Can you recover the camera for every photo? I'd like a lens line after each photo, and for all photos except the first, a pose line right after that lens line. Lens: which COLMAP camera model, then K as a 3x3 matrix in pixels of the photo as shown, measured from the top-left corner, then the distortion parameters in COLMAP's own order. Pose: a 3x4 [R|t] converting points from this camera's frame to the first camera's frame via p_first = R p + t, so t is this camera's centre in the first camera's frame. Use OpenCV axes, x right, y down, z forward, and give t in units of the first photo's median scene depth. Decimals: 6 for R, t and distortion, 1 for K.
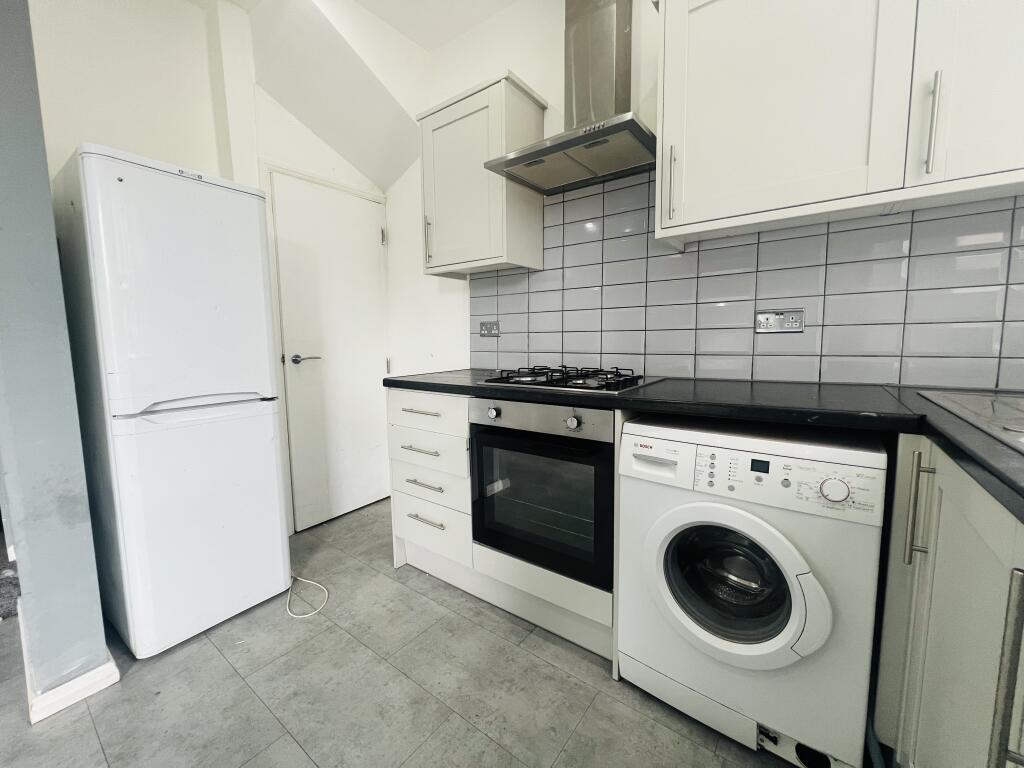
lens RADIAL K [[414.2, 0, 507.9], [0, 414.2, 380.0], [0, 0, 1]] dist [-0.001343, -0.000727]
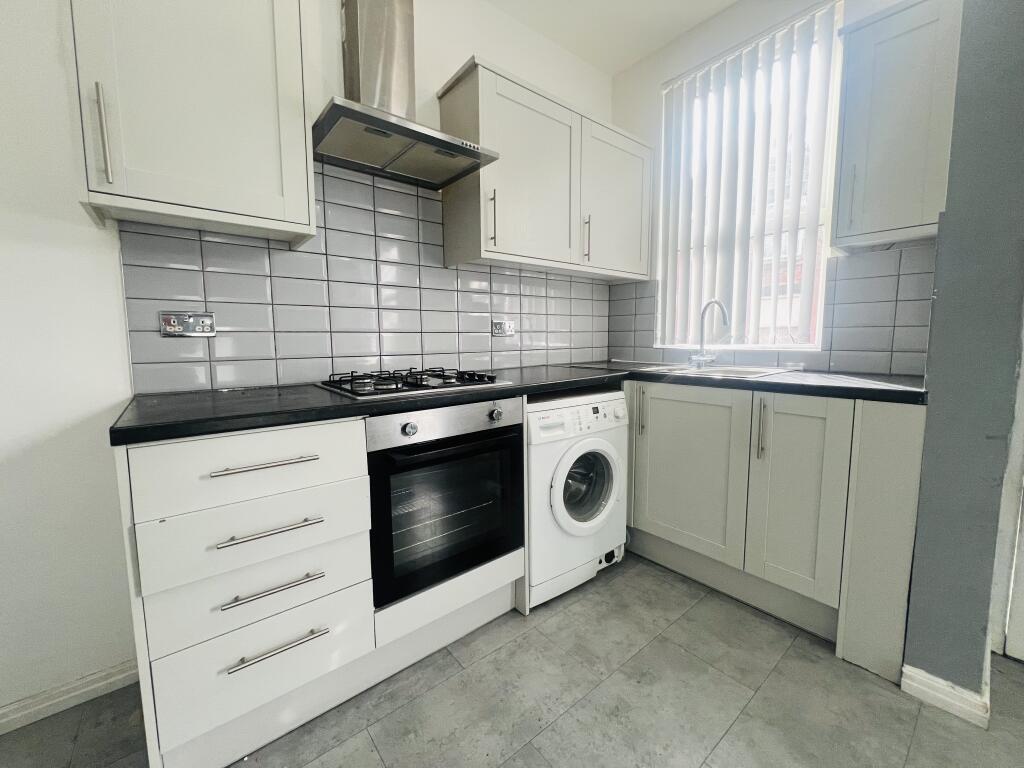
lens RADIAL K [[420.0, 0, 507.3], [0, 420.0, 378.8], [0, 0, 1]] dist [0.009504, 0.000062]
pose [[0.237252, -0.084948, 0.967727, -0.808547], [0.105487, 0.992532, 0.061263, -0.050208], [-0.965704, 0.087548, 0.244441, 0.615701]]
